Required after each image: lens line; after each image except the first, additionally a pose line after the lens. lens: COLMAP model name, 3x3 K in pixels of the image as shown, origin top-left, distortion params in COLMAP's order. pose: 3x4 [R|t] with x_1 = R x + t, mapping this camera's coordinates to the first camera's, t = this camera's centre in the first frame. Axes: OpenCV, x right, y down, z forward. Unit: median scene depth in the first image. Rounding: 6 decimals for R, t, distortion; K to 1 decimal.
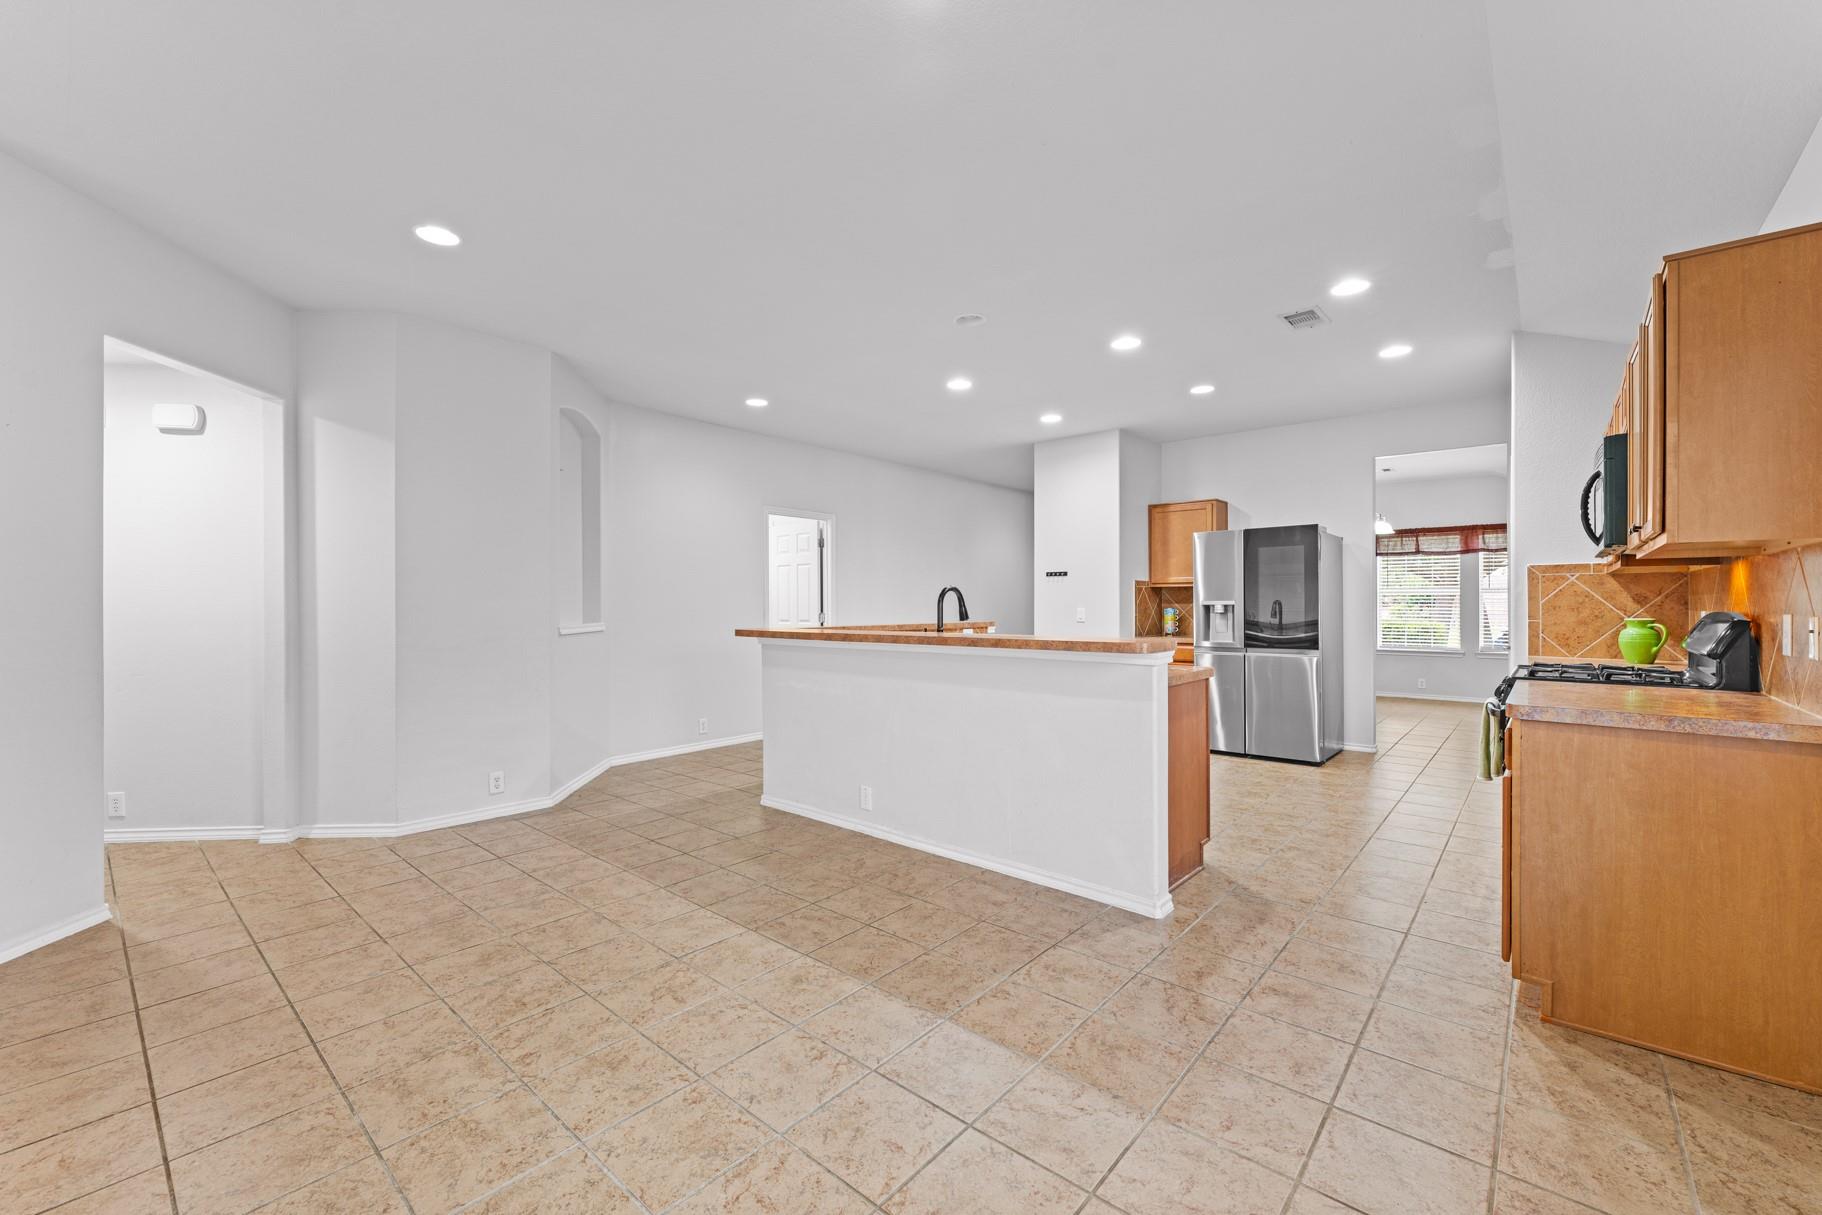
lens RADIAL K [[740.7, 0, 906.8], [0, 740.7, 606.6], [0, 0, 1]] dist [-0.000444, 0.000193]
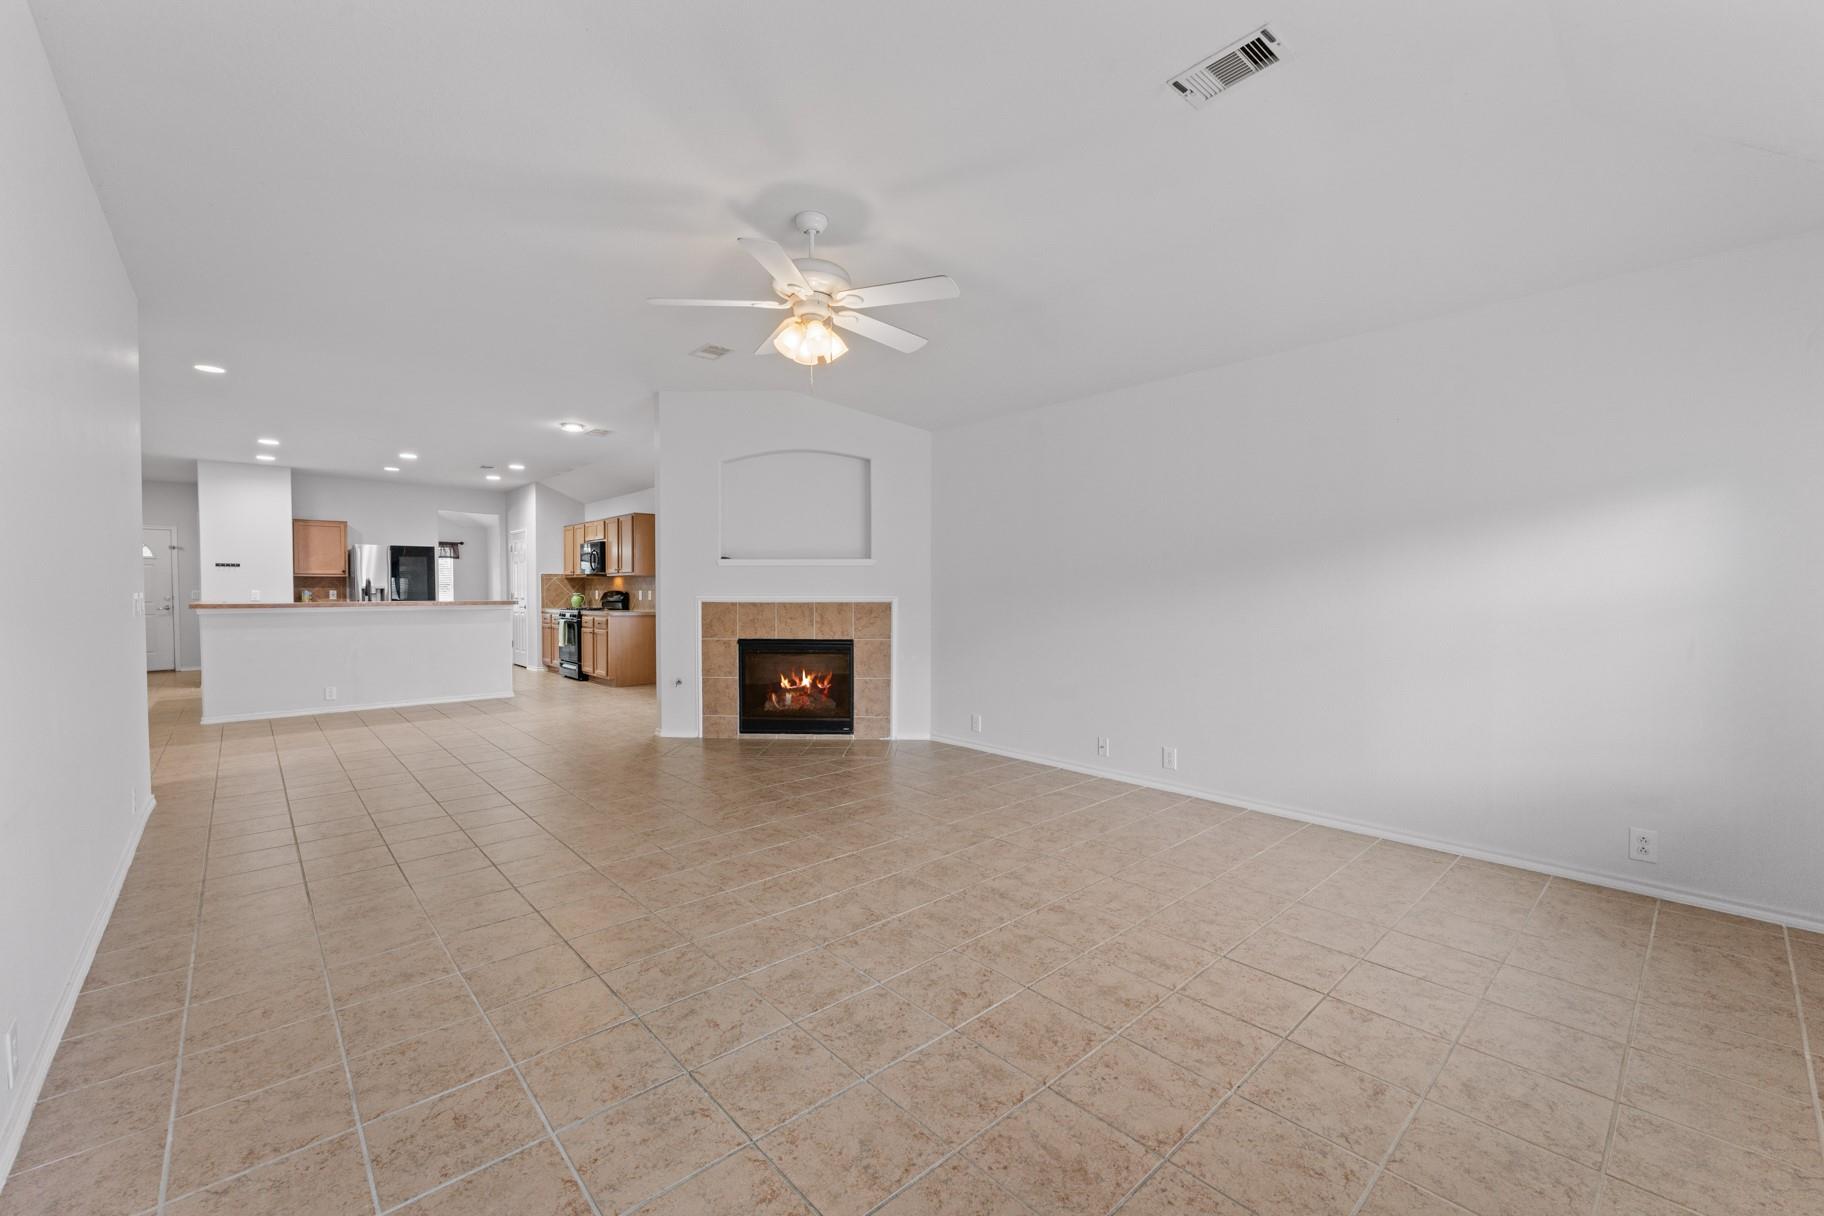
lens RADIAL K [[737.2, 0, 908.6], [0, 737.2, 607.7], [0, 0, 1]] dist [-0.000781, -0.000064]
pose [[0.117558, -0.022595, 0.992809, -1.197734], [0.001622, 0.999744, 0.022561, 0.005234], [-0.993065, -0.001042, 0.117565, -0.446810]]
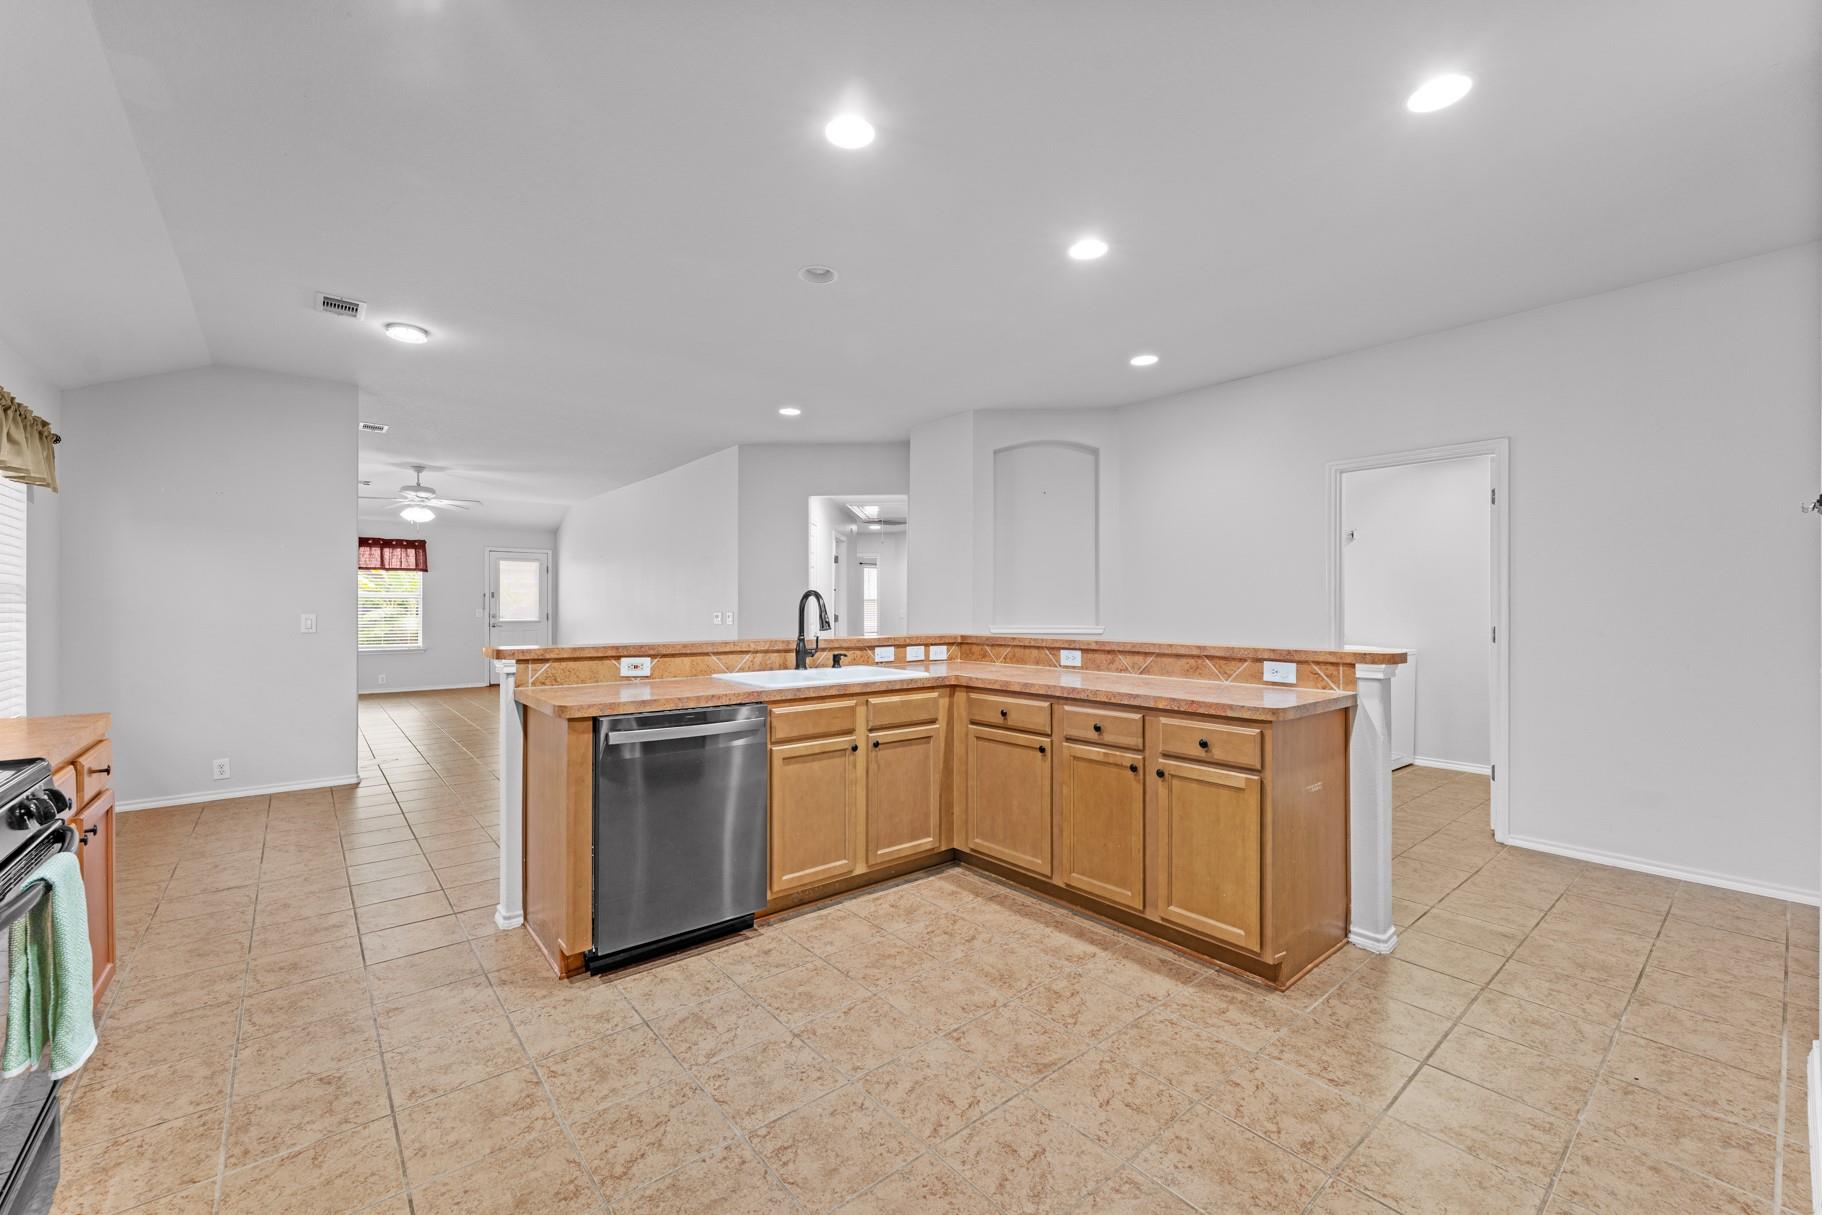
lens RADIAL K [[736.4, 0, 907.6], [0, 736.4, 607.2], [0, 0, 1]] dist [-0.000781, -0.000064]
pose [[-0.159308, 0.003836, -0.987222, 0.648805], [-0.002273, 0.999988, 0.004252, -0.008527], [0.987226, 0.002921, -0.159297, 0.890034]]
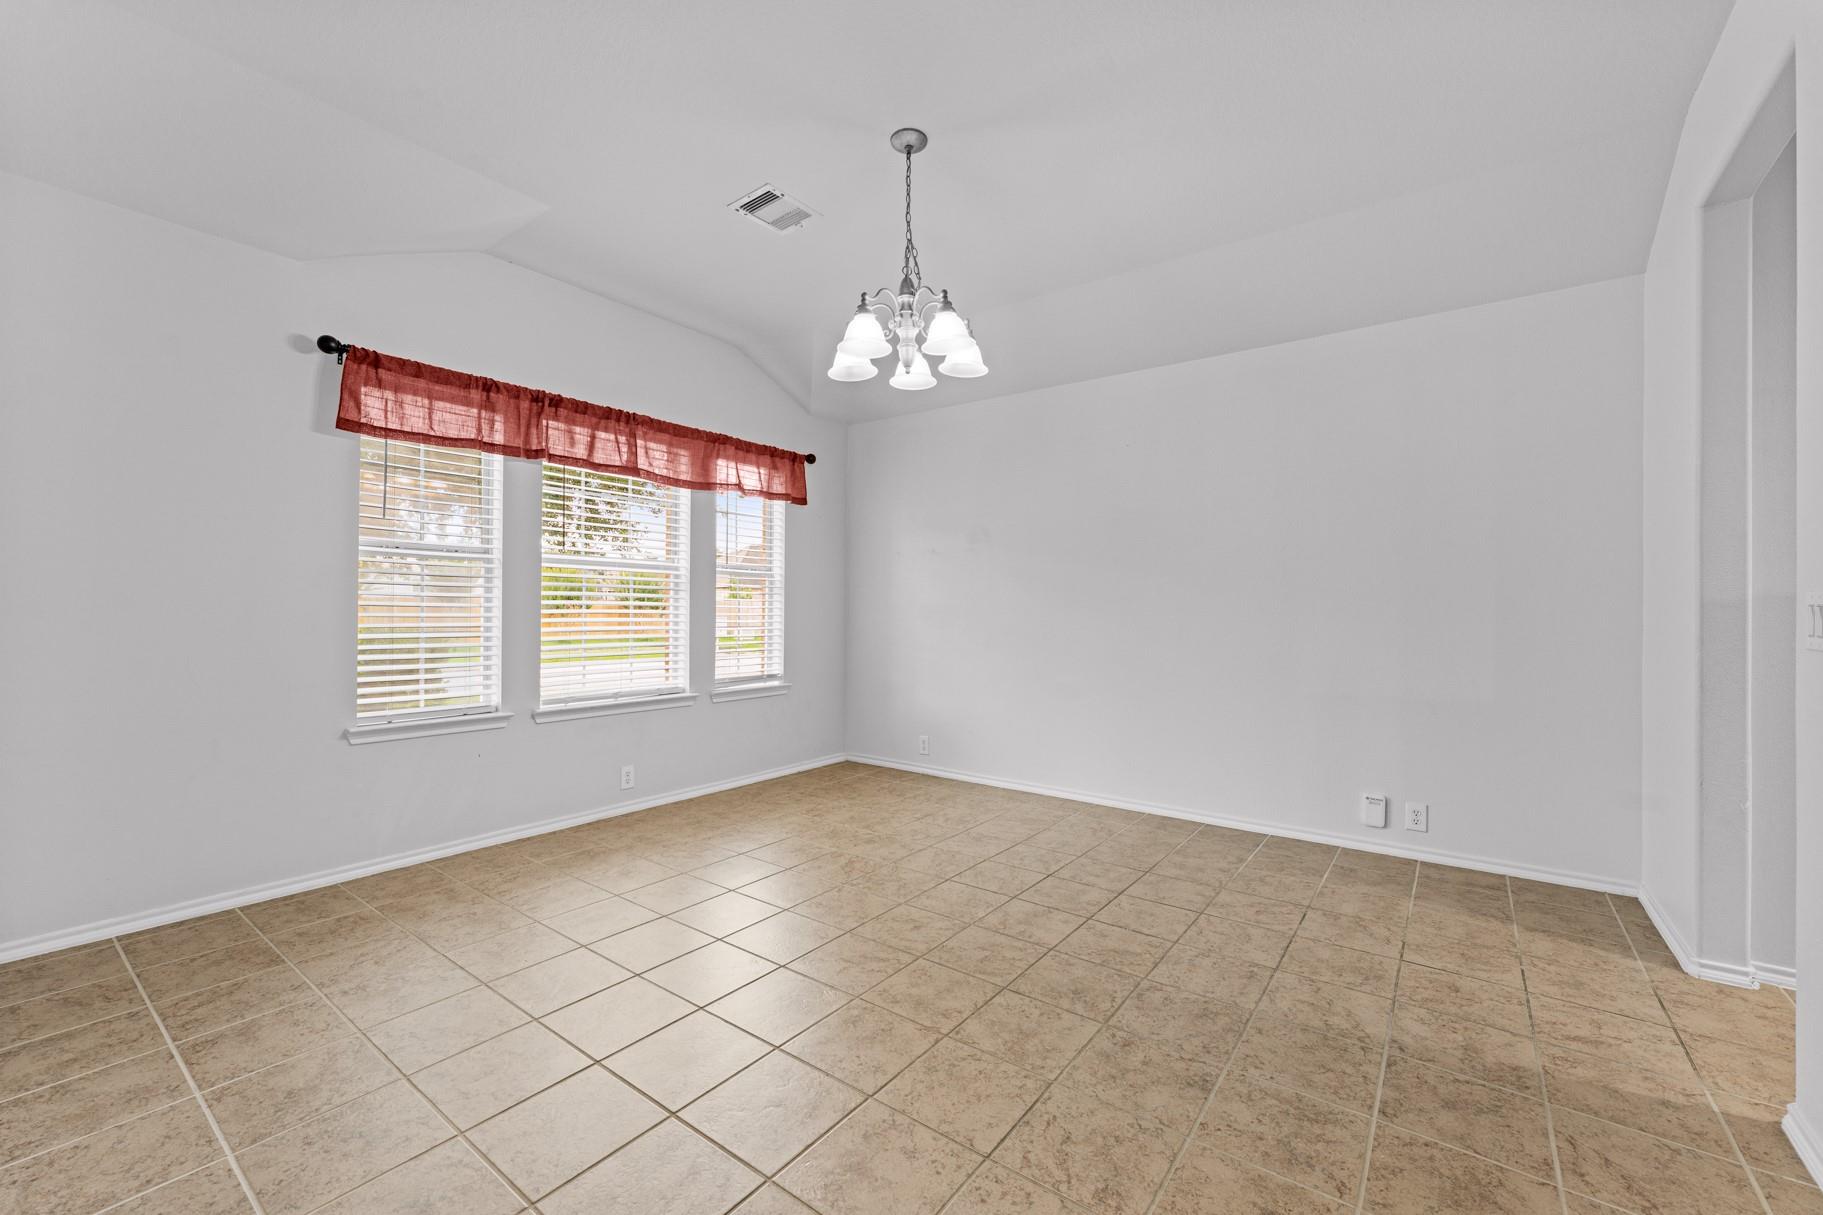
lens RADIAL K [[736.8, 0, 908.1], [0, 736.8, 607.2], [0, 0, 1]] dist [-0.000781, -0.000064]
pose [[-0.068233, 0.005880, 0.997652, 0.436565], [-0.005086, 0.999968, -0.006242, 0.012594], [-0.997656, -0.005500, -0.068201, 1.485023]]
